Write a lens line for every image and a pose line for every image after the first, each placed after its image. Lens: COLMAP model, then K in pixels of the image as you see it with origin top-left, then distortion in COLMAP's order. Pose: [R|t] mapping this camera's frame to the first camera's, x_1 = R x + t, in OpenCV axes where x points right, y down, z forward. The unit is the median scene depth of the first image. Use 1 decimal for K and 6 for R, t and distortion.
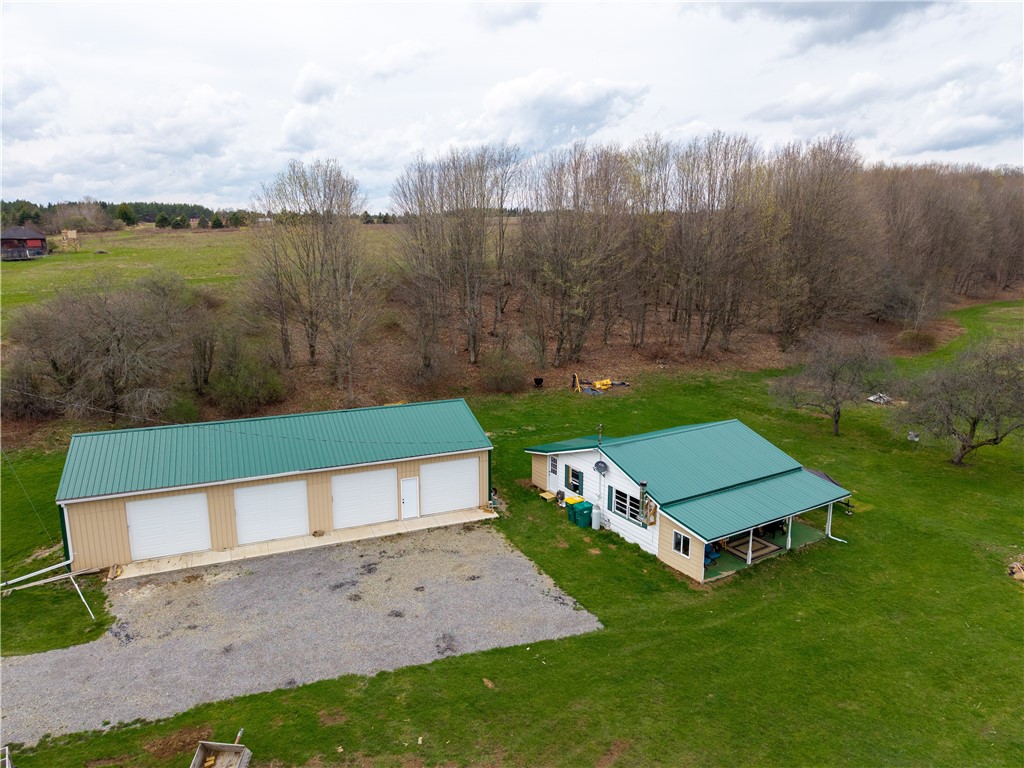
lens RADIAL K [[684.5, 0, 505.3], [0, 684.5, 383.6], [0, 0, 1]] dist [0.008609, -0.004747]
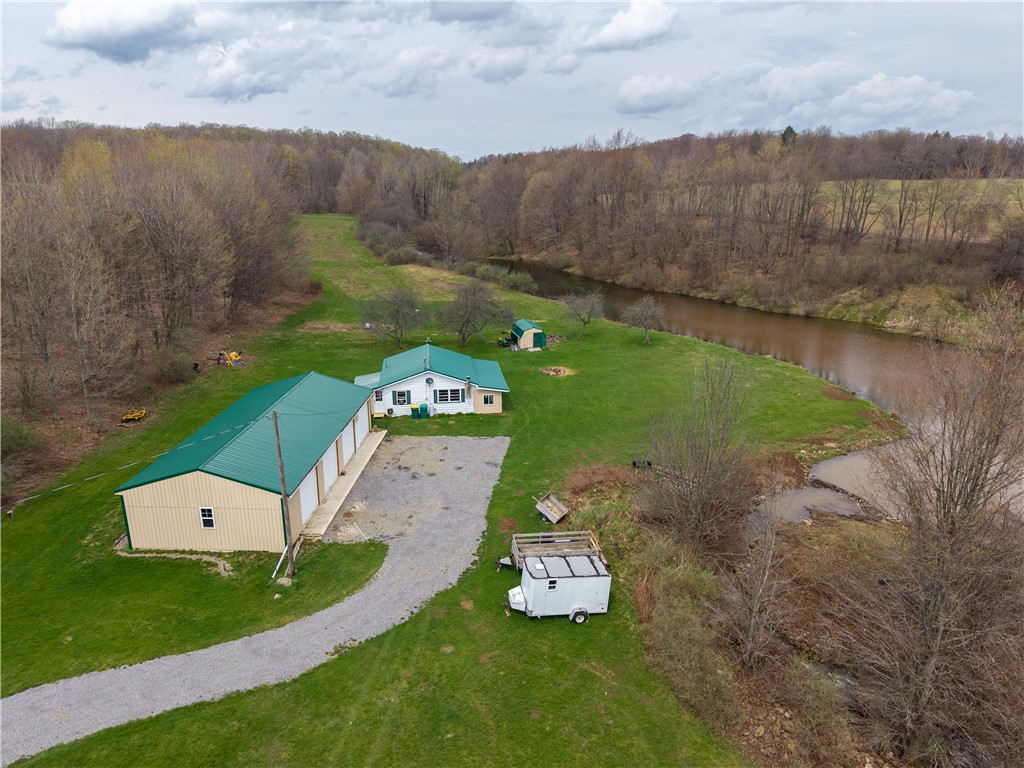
lens RADIAL K [[684.5, 0, 505.3], [0, 684.5, 383.6], [0, 0, 1]] dist [0.008609, -0.004747]
pose [[0.416933, -0.257505, 0.871698, -1.431701], [0.192149, 0.962326, 0.192373, -0.190340], [-0.888395, 0.087290, 0.450705, 0.018816]]
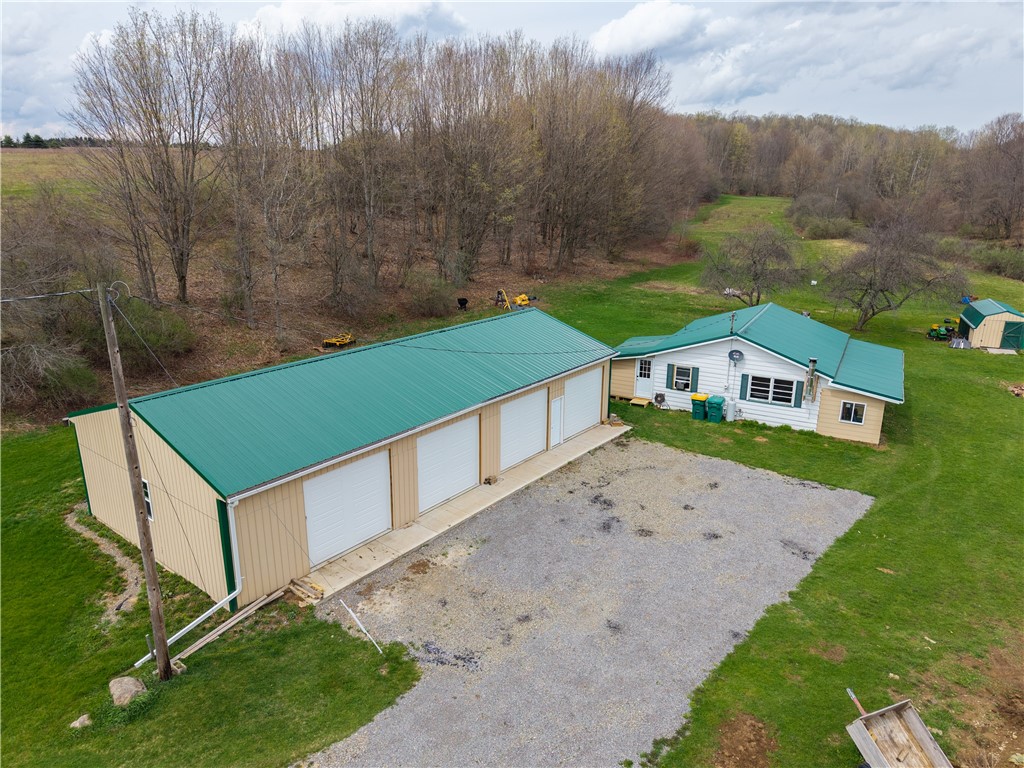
lens RADIAL K [[684.5, 0, 505.3], [0, 684.5, 383.6], [0, 0, 1]] dist [0.008609, -0.004747]
pose [[0.872211, -0.134494, 0.470275, -0.642724], [0.098207, 0.990028, 0.100996, 0.033217], [-0.479169, -0.041906, 0.876722, 0.329927]]
